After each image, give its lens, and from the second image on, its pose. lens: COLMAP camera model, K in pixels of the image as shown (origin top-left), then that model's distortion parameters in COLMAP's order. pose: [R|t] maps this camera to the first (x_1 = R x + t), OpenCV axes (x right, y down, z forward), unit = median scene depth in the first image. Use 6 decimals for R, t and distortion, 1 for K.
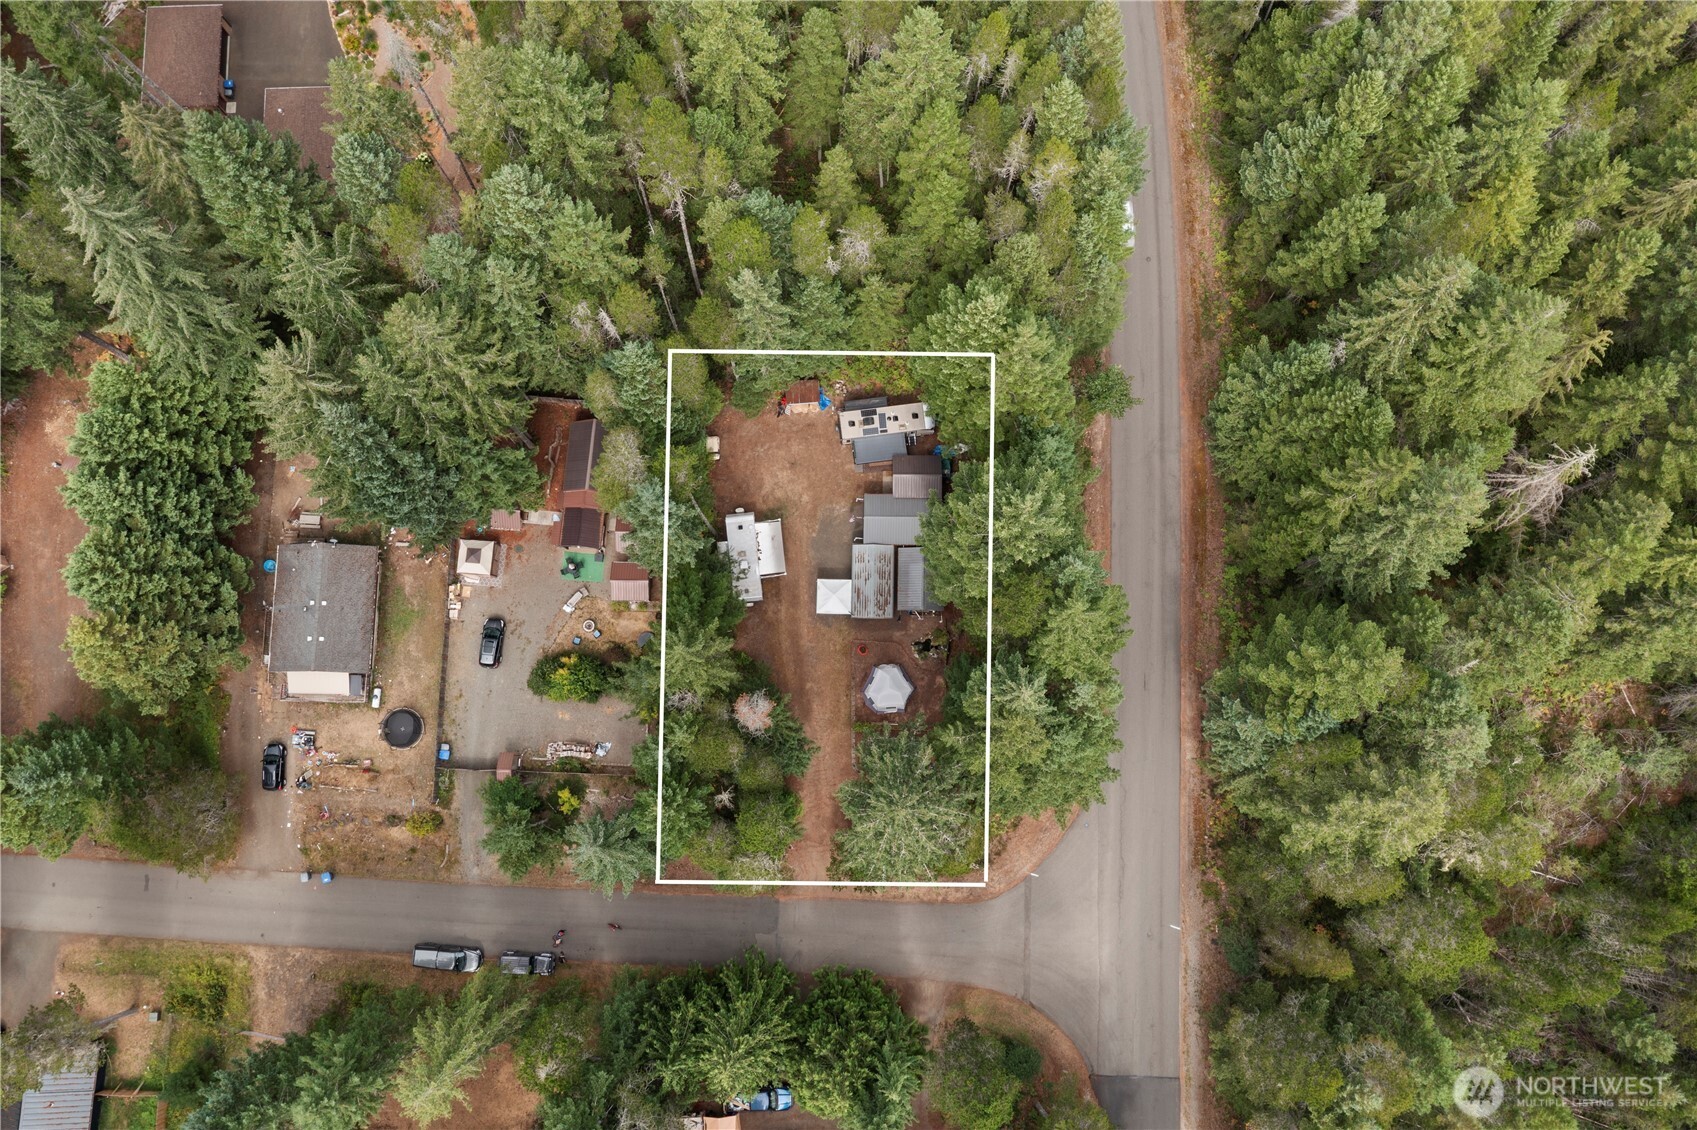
lens RADIAL K [[1334.7, 0, 847.9], [0, 1334.7, 581.4], [0, 0, 1]] dist [-0.028397, -0.001009]
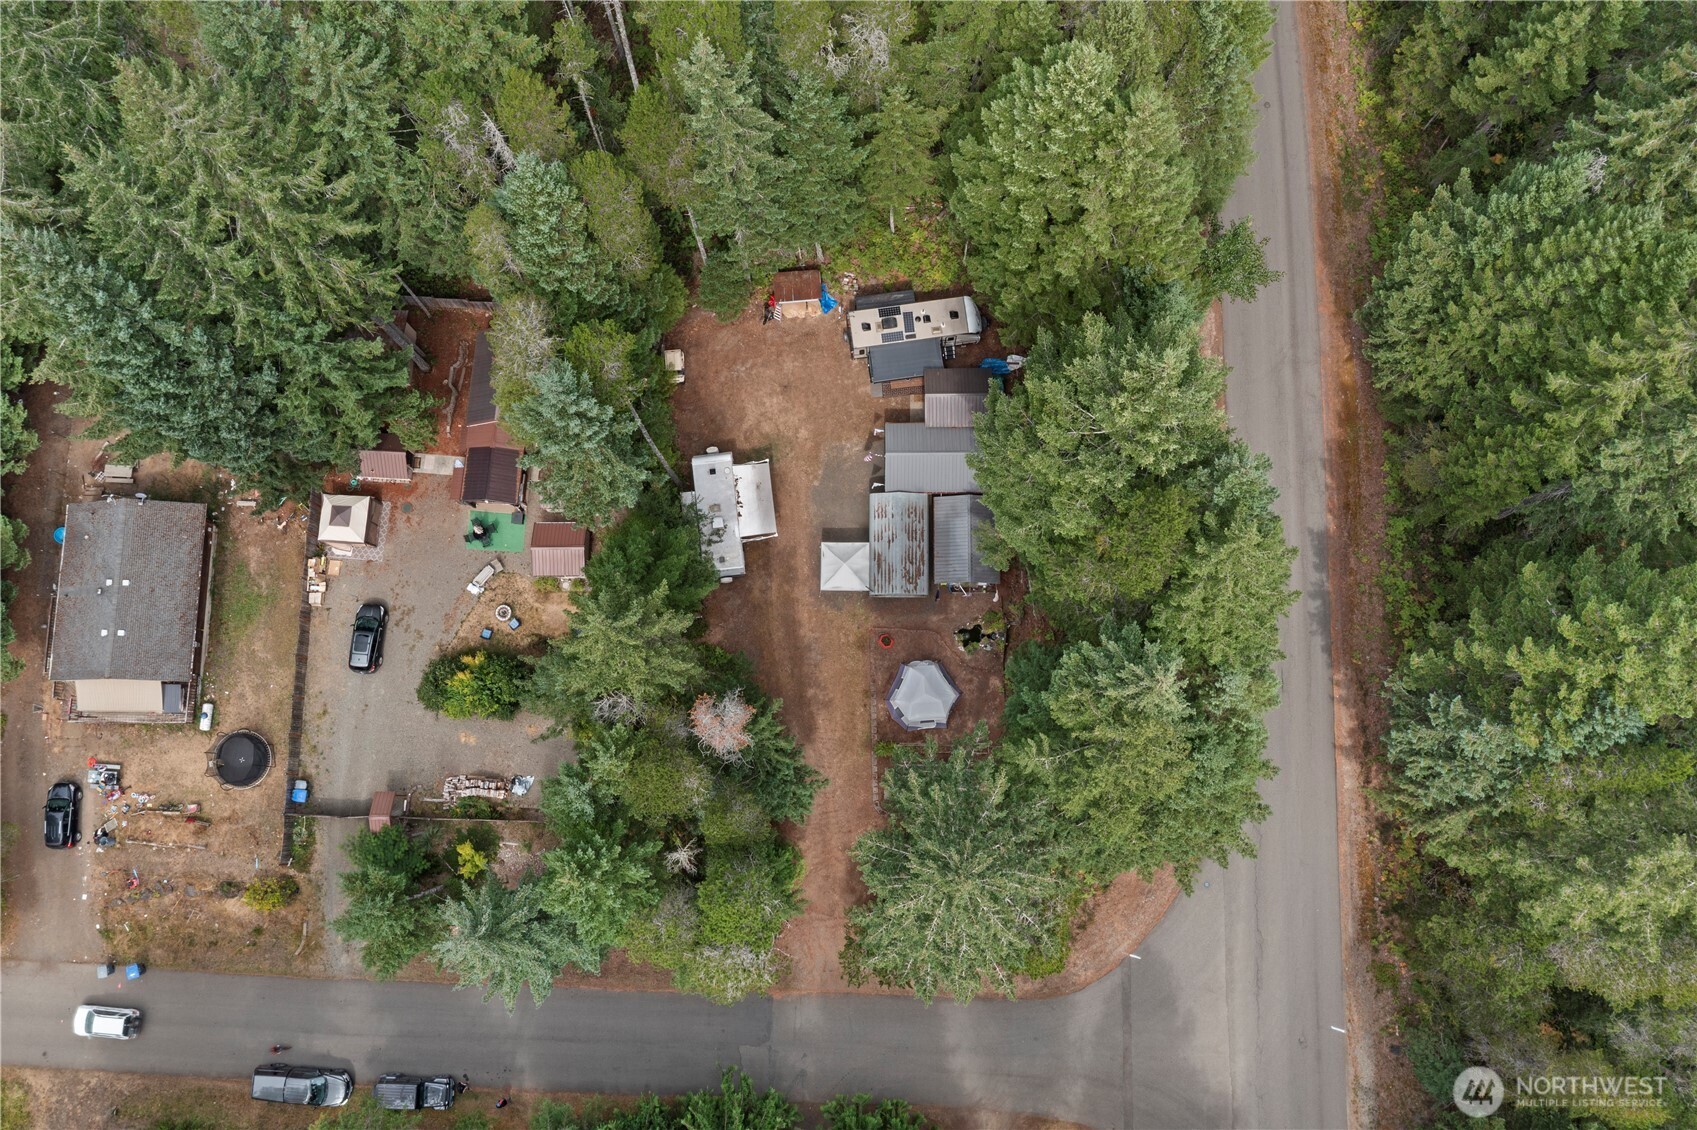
lens RADIAL K [[1334.7, 0, 847.9], [0, 1334.7, 581.4], [0, 0, 1]] dist [-0.028397, -0.001009]
pose [[0.999872, -0.014035, -0.007631, -0.003539], [0.013838, 0.999585, -0.025247, 0.038482], [0.007982, 0.025139, 0.999652, 0.295810]]
